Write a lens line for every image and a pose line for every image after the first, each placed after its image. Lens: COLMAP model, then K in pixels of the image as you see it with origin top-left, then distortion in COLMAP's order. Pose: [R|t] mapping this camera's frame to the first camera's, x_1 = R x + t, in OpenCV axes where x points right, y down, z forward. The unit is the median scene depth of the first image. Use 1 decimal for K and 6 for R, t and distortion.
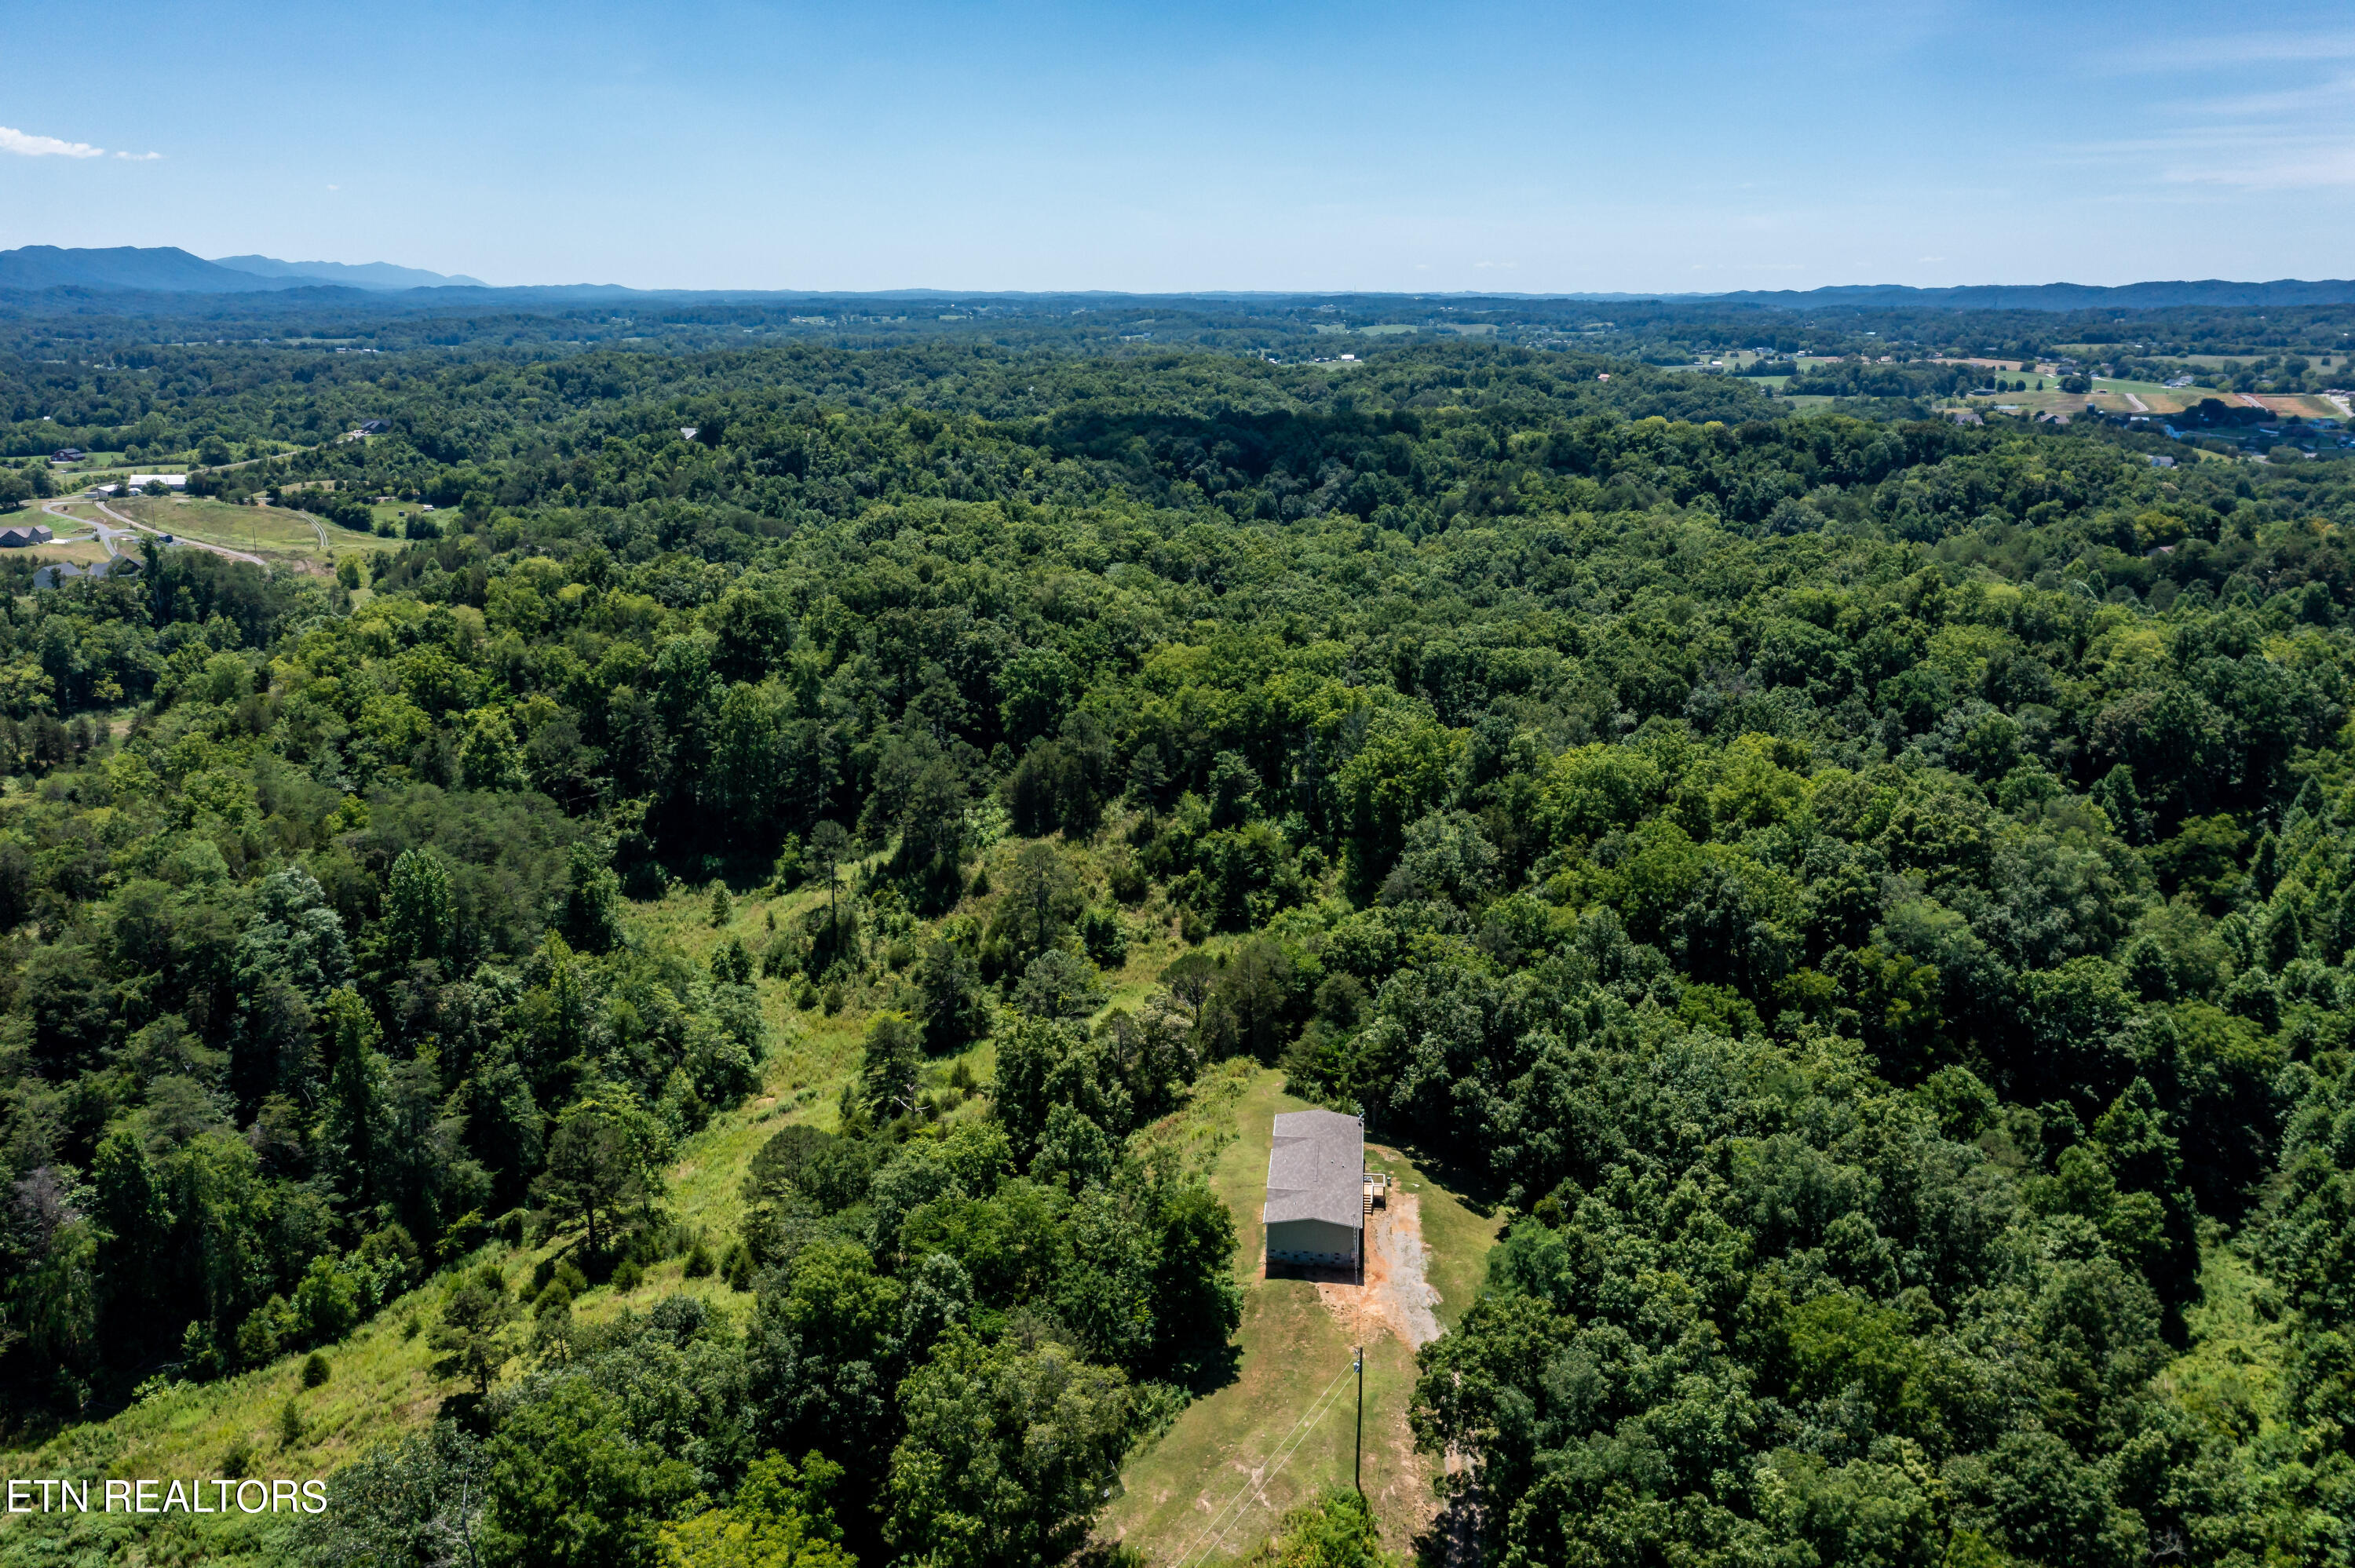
lens RADIAL K [[1874.2, 0, 1172.7], [0, 1874.2, 782.7], [0, 0, 1]] dist [0.000377, 0.012187]
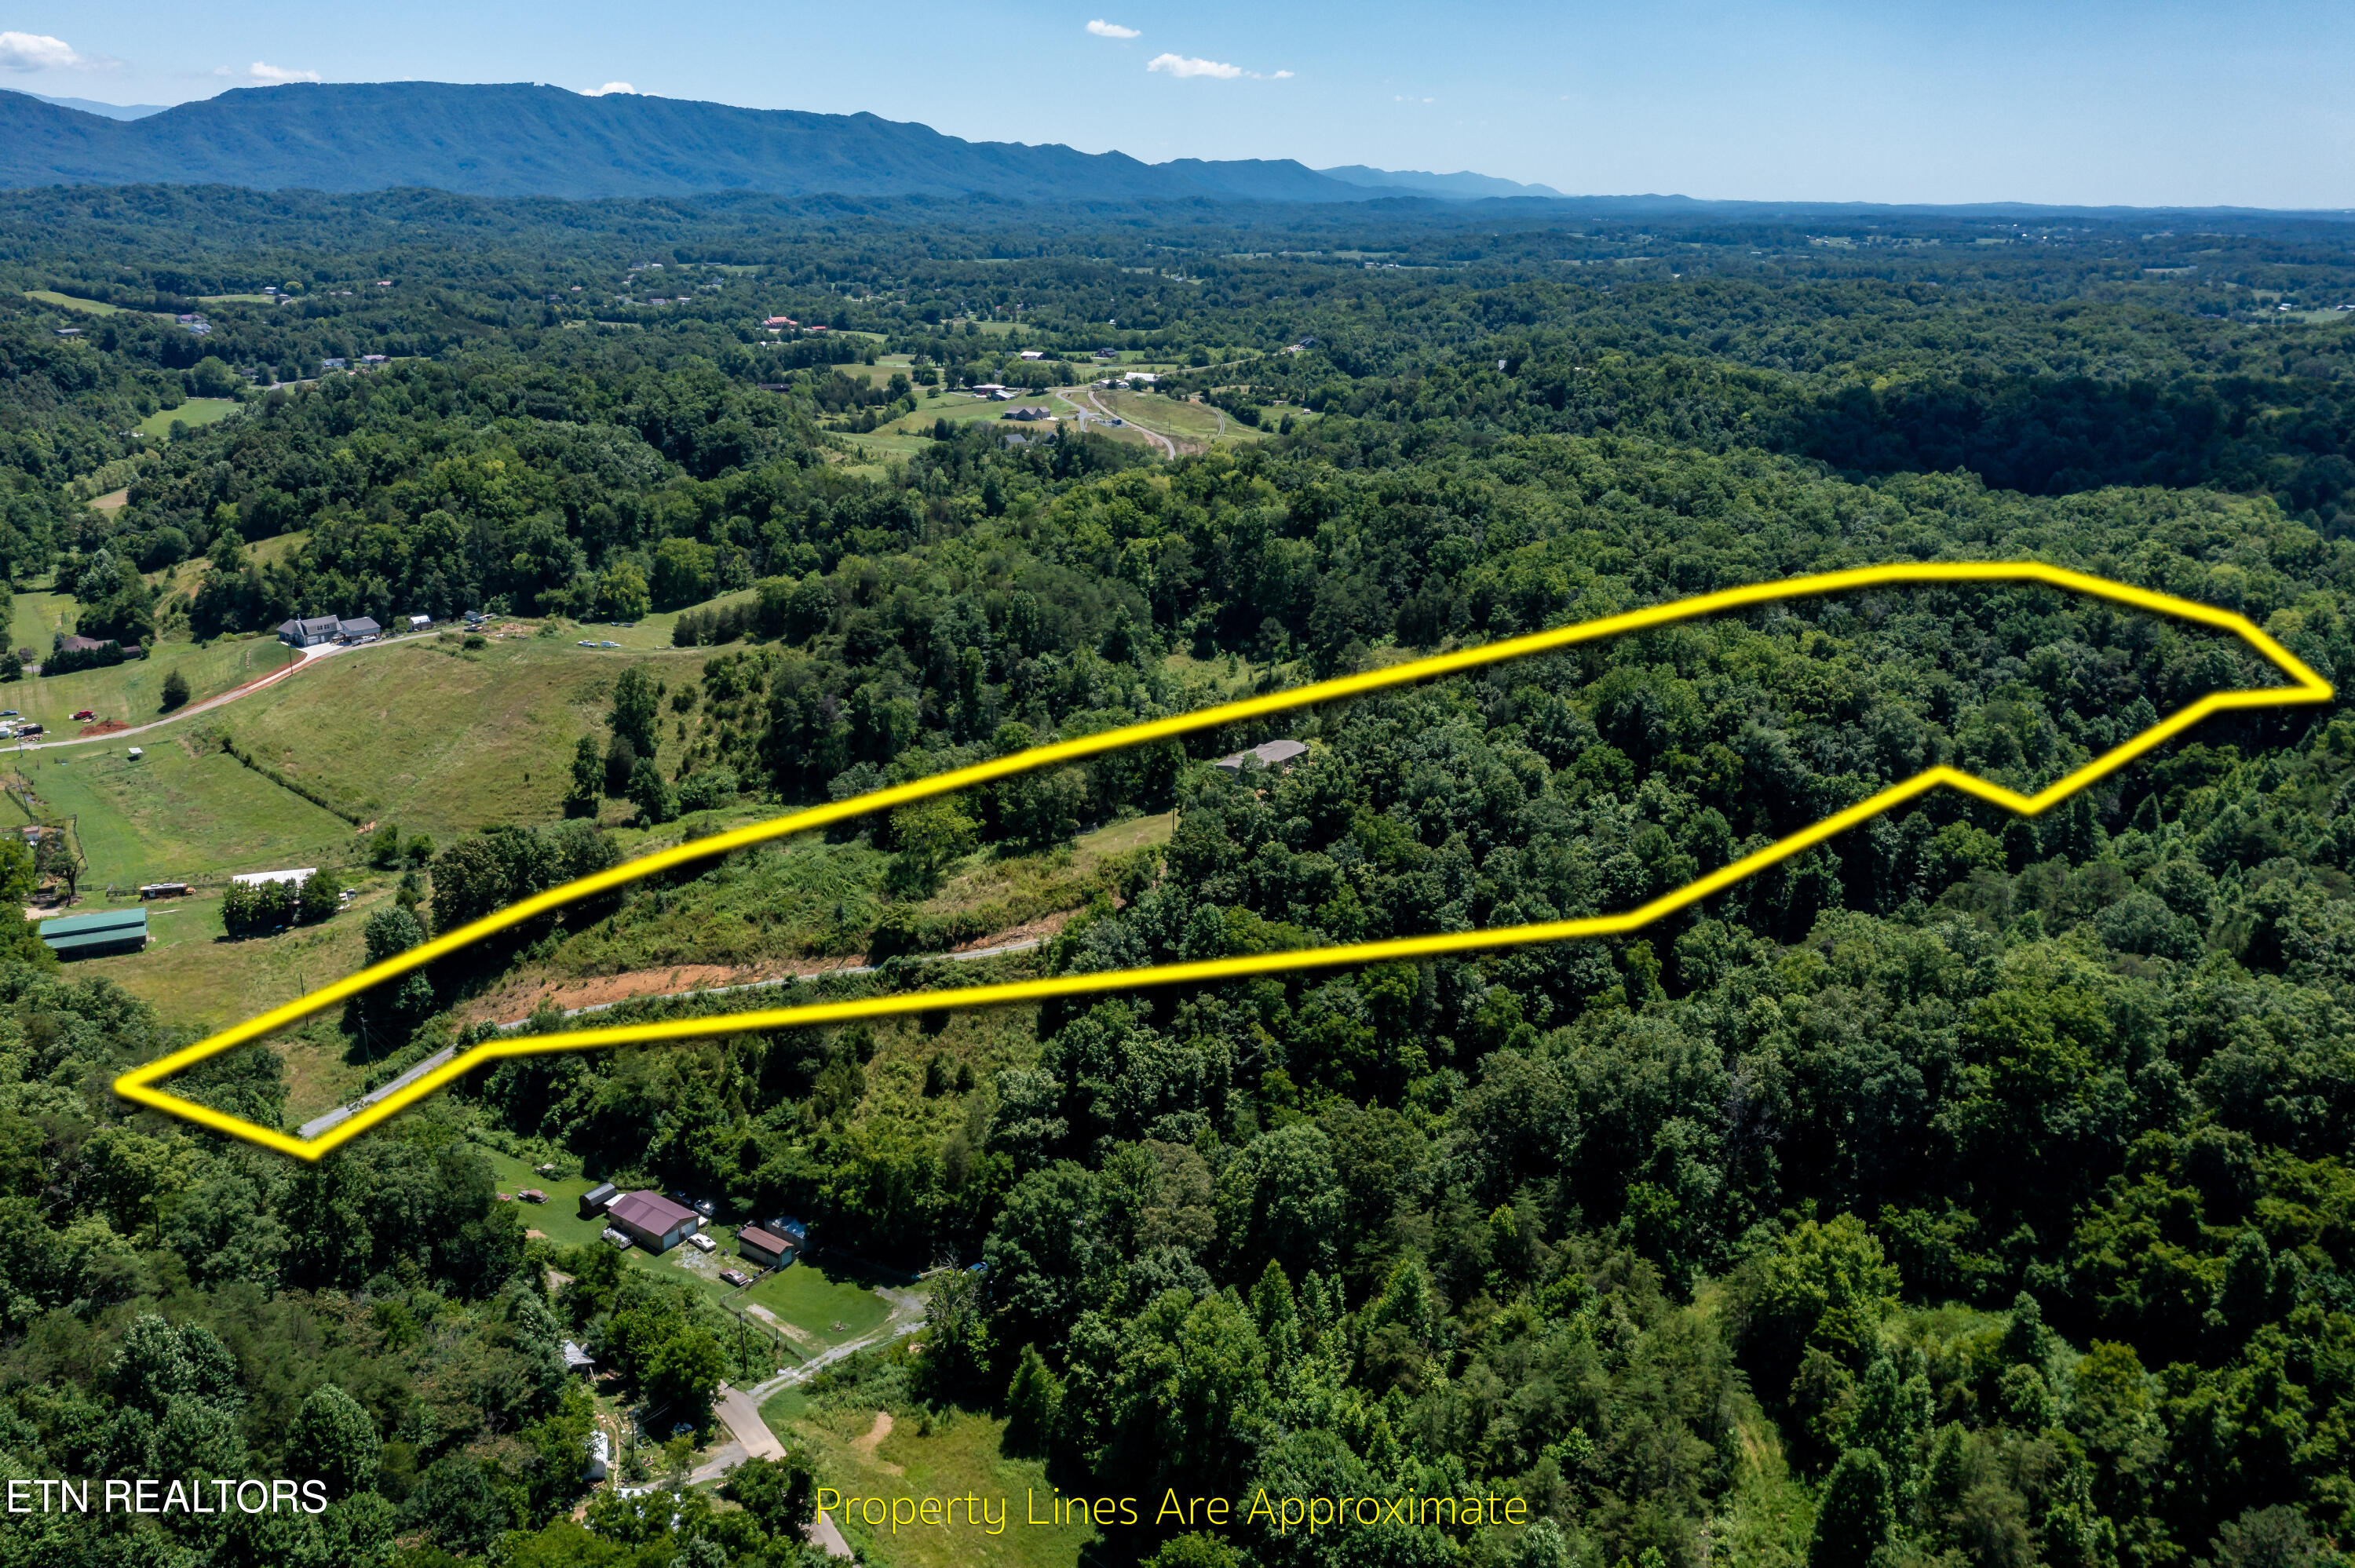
lens RADIAL K [[1874.2, 0, 1167.3], [0, 1874.2, 793.0], [0, 0, 1]] dist [0.000377, 0.012187]
pose [[0.857284, 0.166004, -0.487346, 0.196584], [-0.141331, 0.986107, 0.087283, 0.014089], [0.495065, -0.005949, 0.868836, -0.175994]]
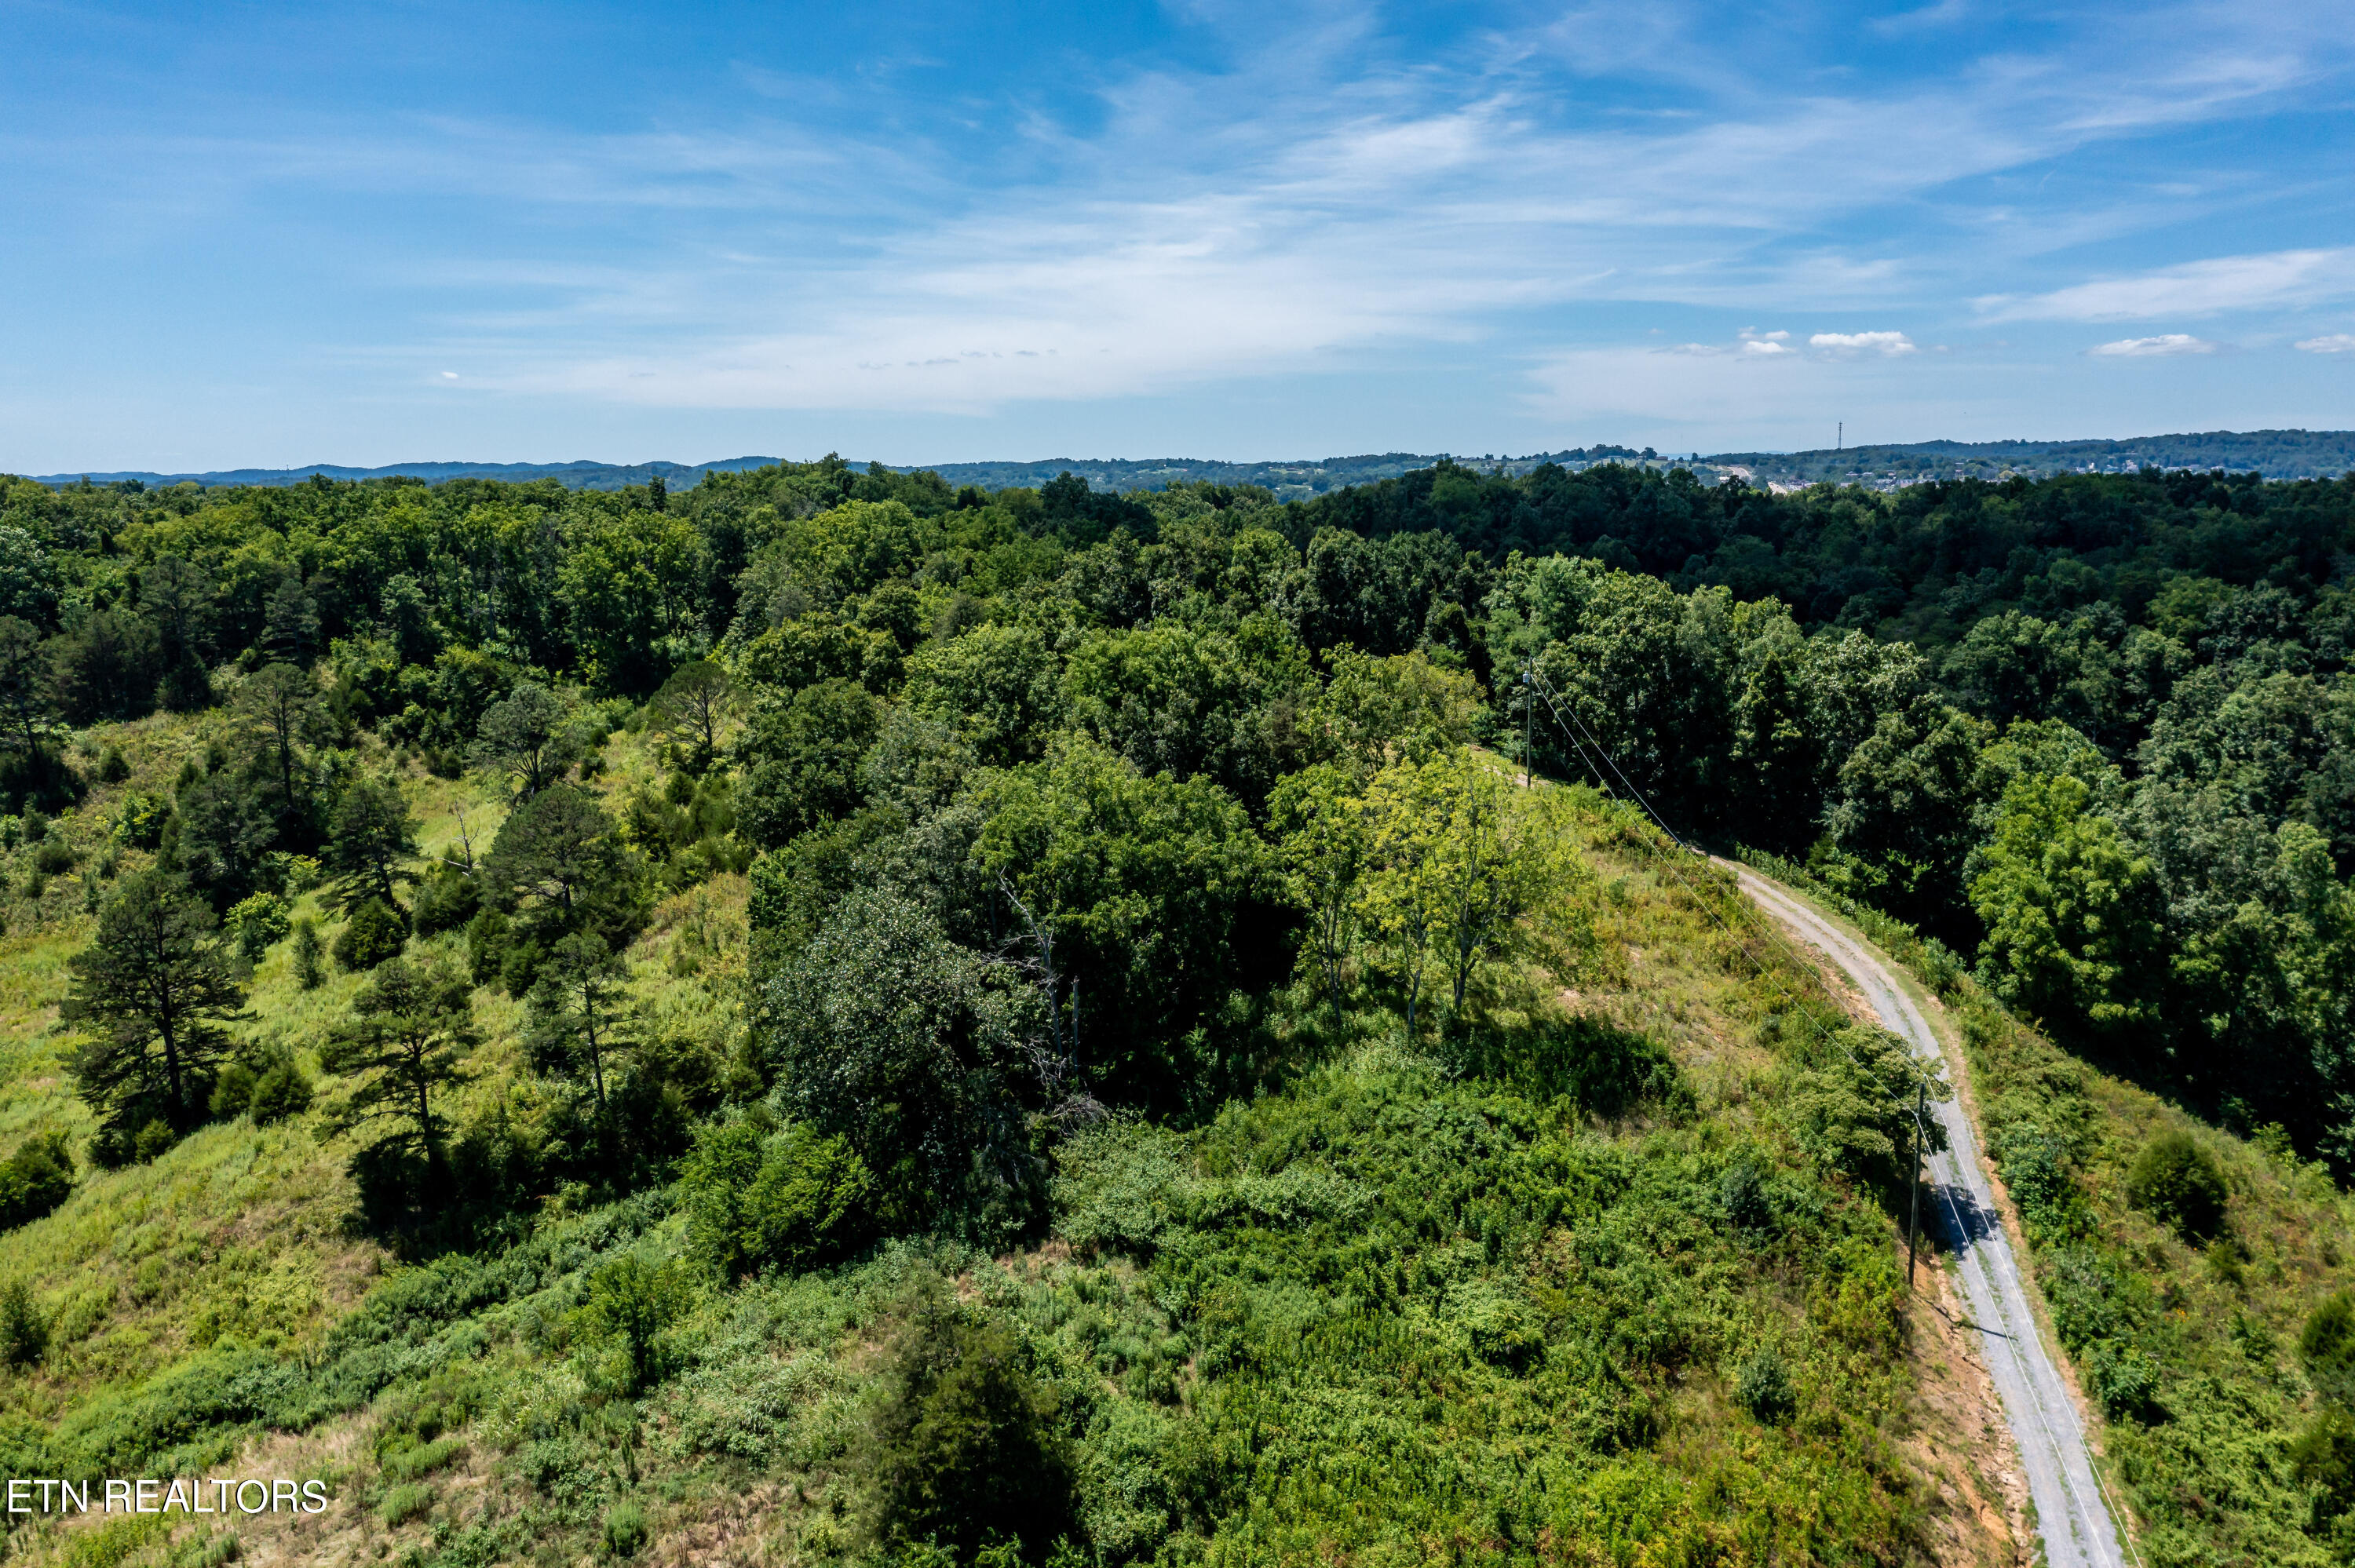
lens RADIAL K [[1874.2, 0, 1170.6], [0, 1874.2, 779.3], [0, 0, 1]] dist [0.000377, 0.012187]
pose [[0.649976, -0.127906, 0.749114, -0.131568], [0.202957, 0.979147, -0.008915, 0.050968], [-0.732352, 0.157833, 0.662382, 0.064812]]
